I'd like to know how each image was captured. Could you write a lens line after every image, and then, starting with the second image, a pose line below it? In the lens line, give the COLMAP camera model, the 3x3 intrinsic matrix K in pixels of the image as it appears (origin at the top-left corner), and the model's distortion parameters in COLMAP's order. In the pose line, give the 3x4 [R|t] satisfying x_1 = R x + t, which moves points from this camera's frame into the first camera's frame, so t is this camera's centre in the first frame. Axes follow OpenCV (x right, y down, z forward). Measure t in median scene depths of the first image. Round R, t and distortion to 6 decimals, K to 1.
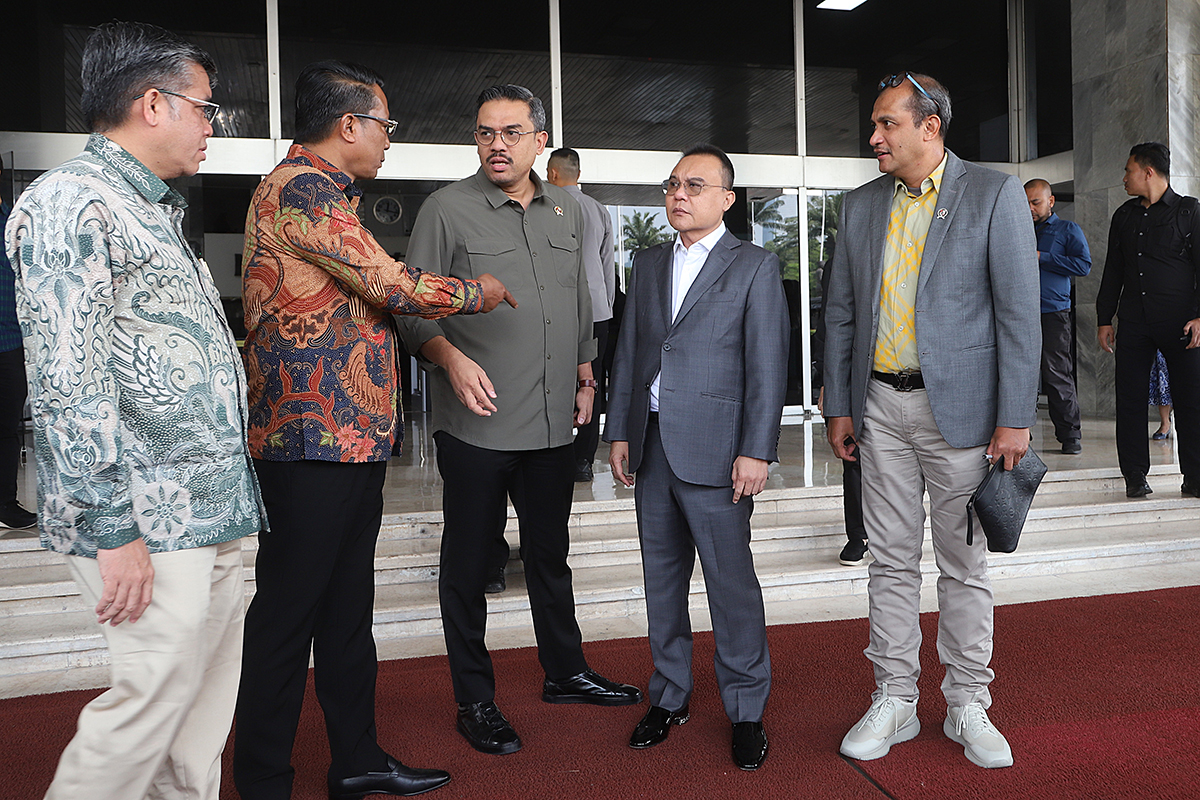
lens RADIAL K [[1303.9, 0, 600.0], [0, 1303.9, 400.0], [0, 0, 1]] dist [-0.012908, -0.235571]
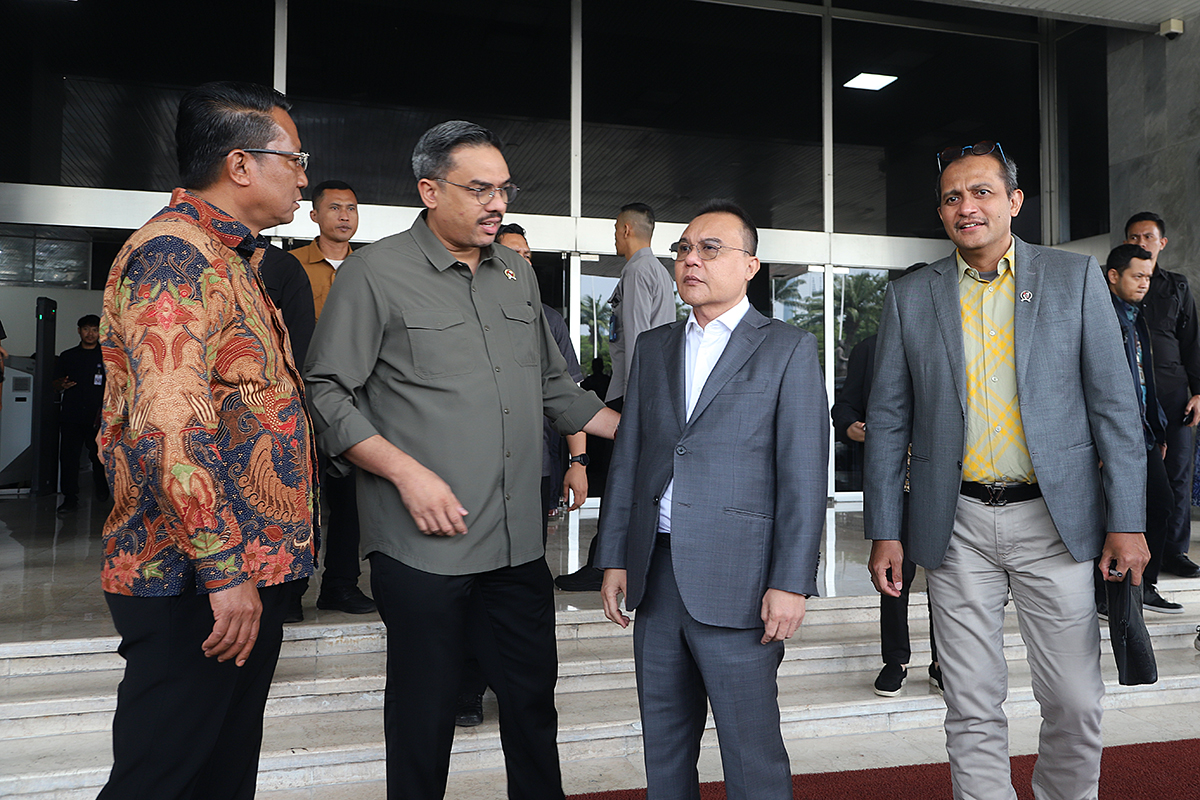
lens RADIAL K [[957.0, 0, 600.0], [0, 957.0, 400.0], [0, 0, 1]] dist [-0.049397, 0.001048]
pose [[0.998780, 0.029309, -0.039734, 0.020253], [-0.030513, 0.999083, -0.030045, -0.043799], [0.038817, 0.031221, 0.998758, 0.346688]]
